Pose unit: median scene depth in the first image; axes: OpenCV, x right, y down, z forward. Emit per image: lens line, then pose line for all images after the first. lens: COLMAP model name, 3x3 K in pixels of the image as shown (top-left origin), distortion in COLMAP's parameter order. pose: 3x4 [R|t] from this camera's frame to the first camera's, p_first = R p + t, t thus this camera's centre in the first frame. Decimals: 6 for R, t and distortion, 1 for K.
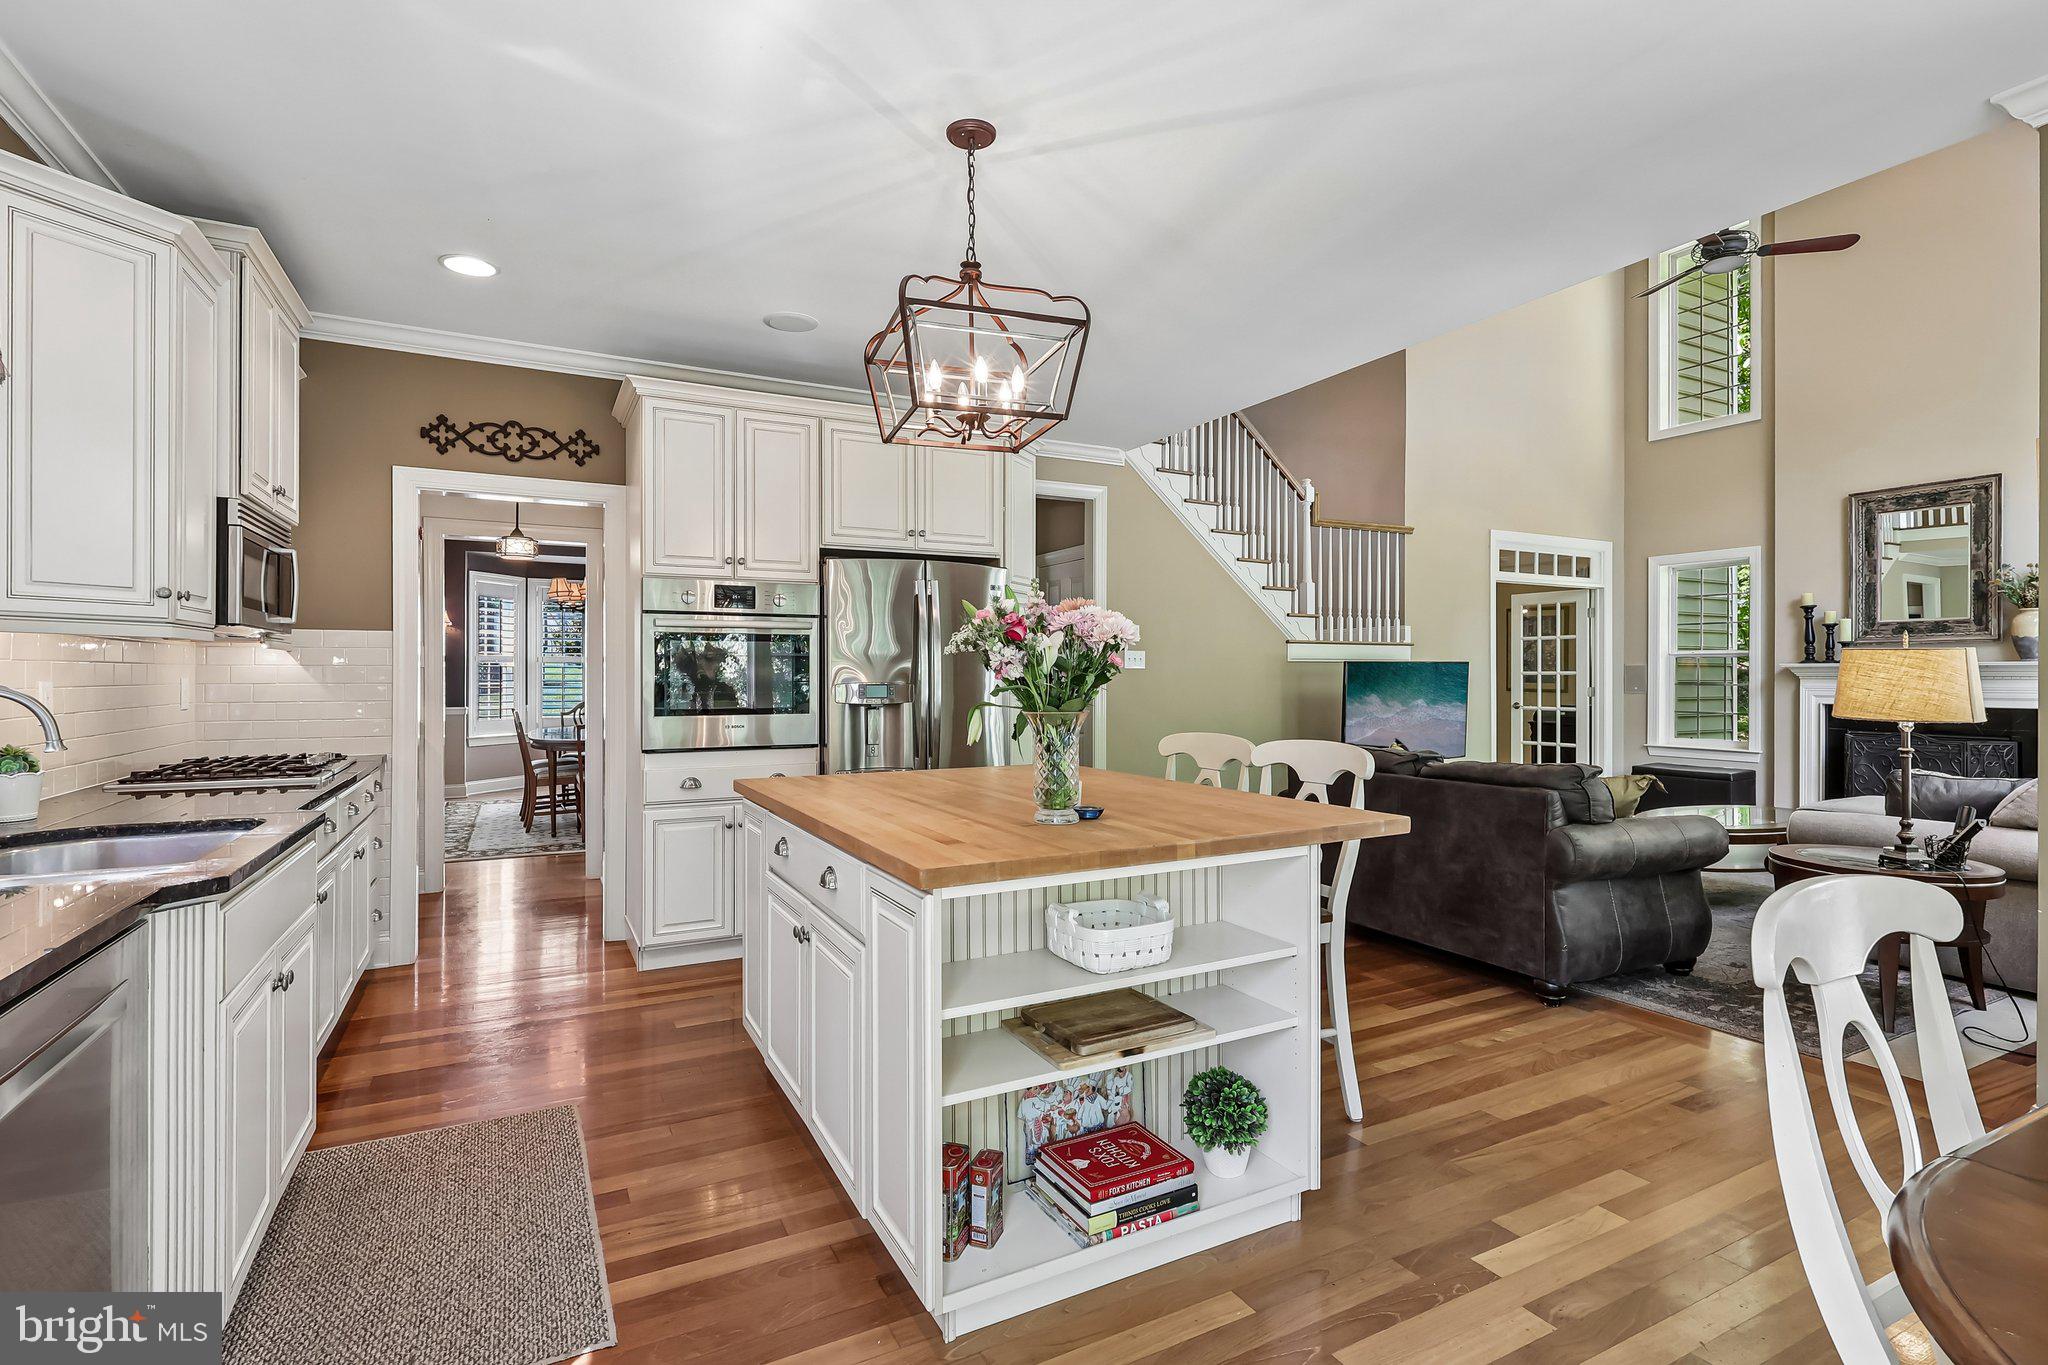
lens RADIAL K [[960.4, 0, 1018.8], [0, 960.4, 677.0], [0, 0, 1]] dist [-0.002195, 0.000195]
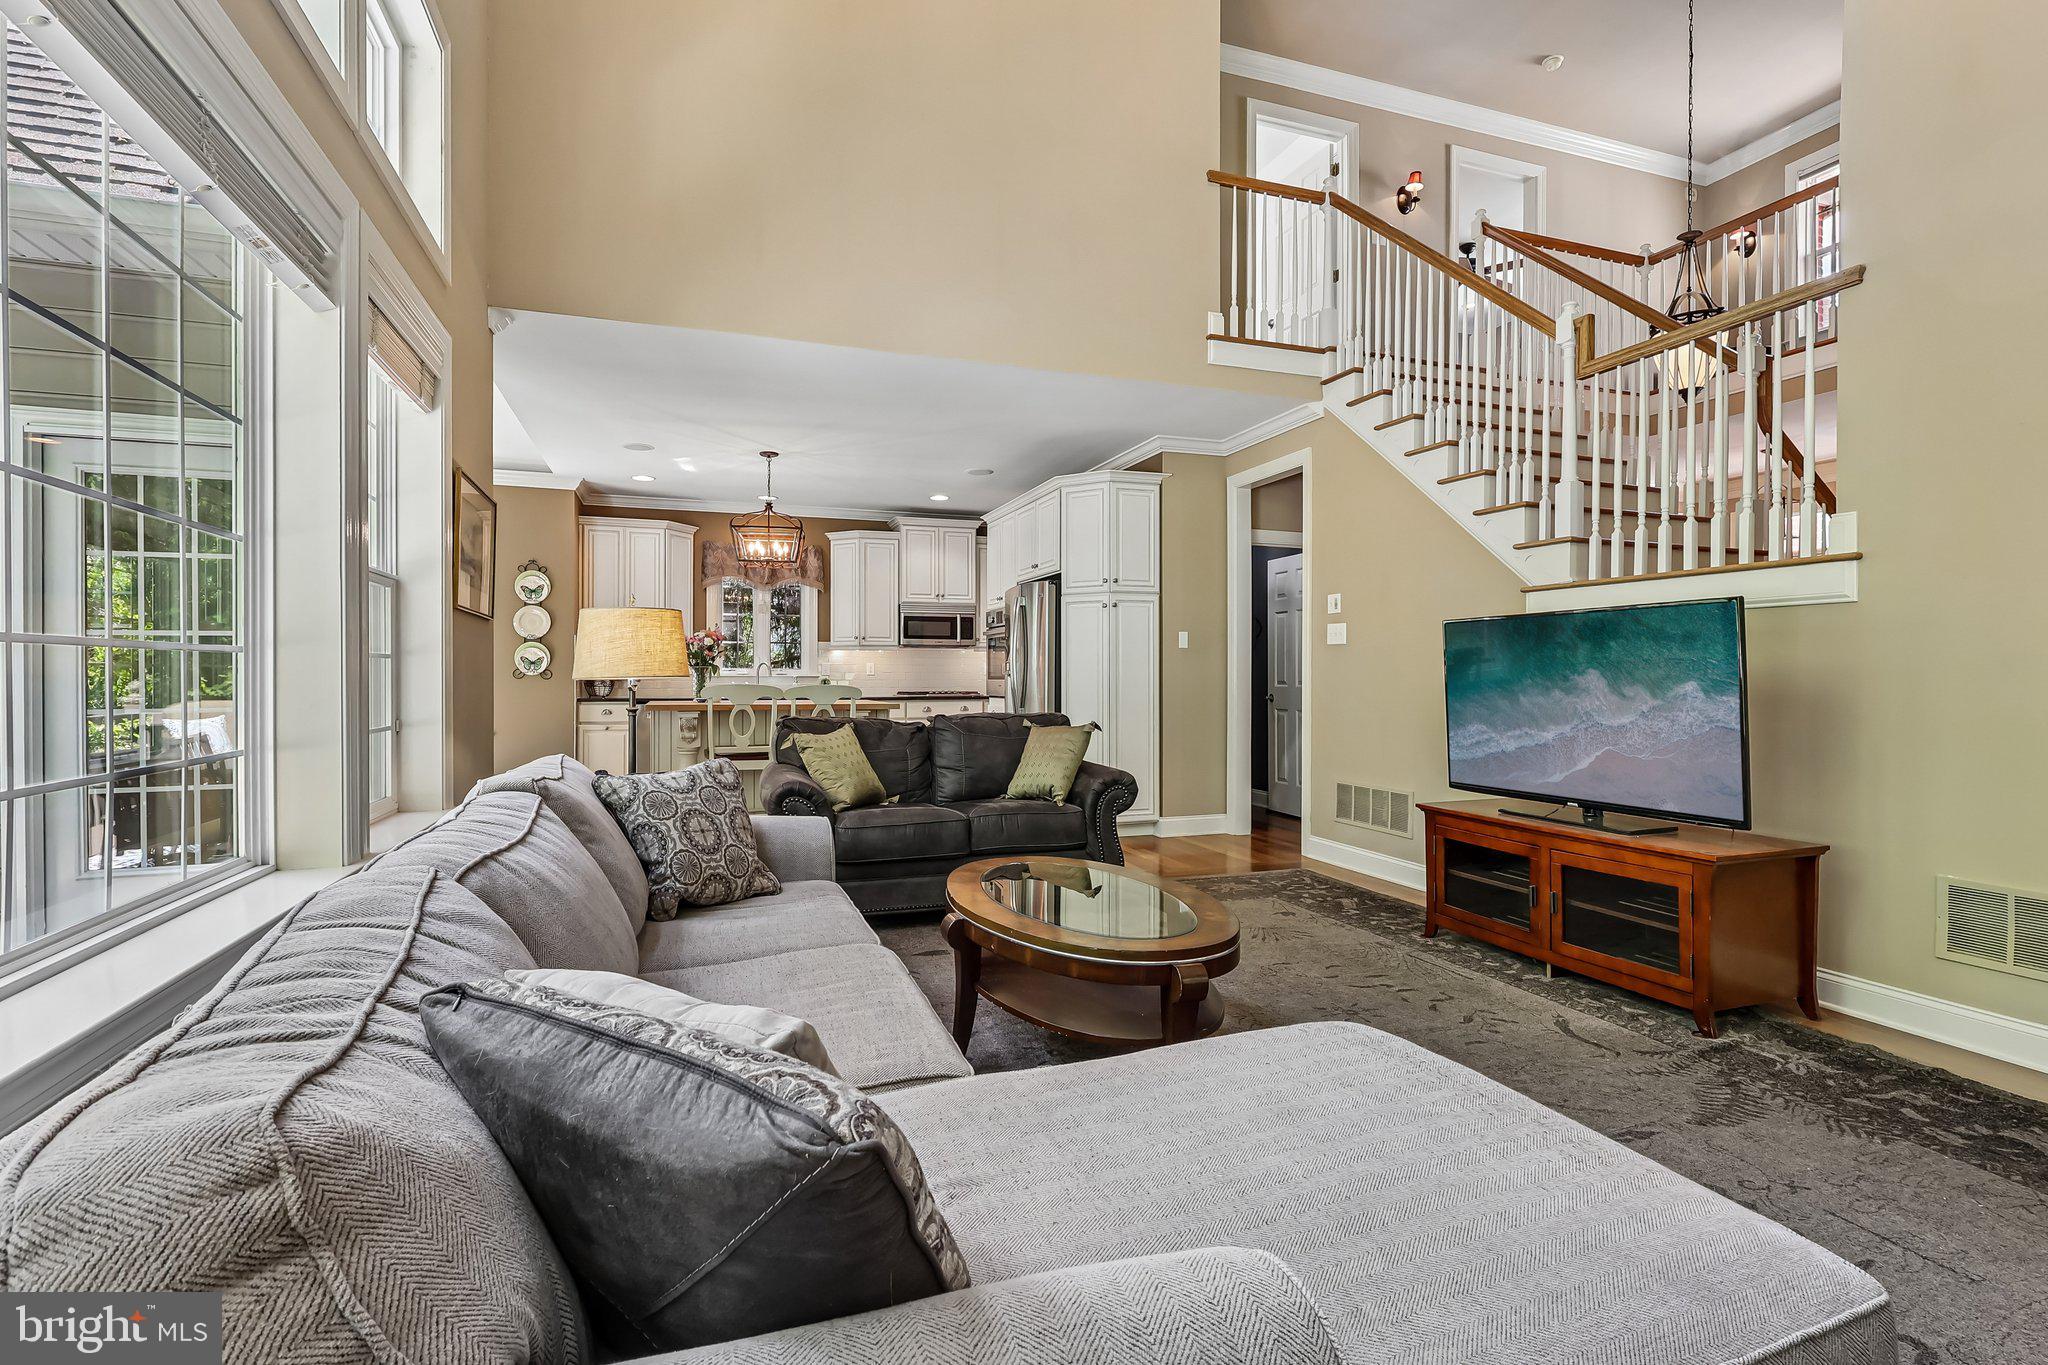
lens RADIAL K [[964.1, 0, 1024.0], [0, 964.1, 682.5], [0, 0, 1]] dist [-0.000455, 0.000054]
pose [[-0.137828, 0.006237, -0.990437, 1.549404], [-0.003733, 0.999970, 0.006817, 0.031902], [0.990449, 0.004636, -0.137800, 1.274733]]
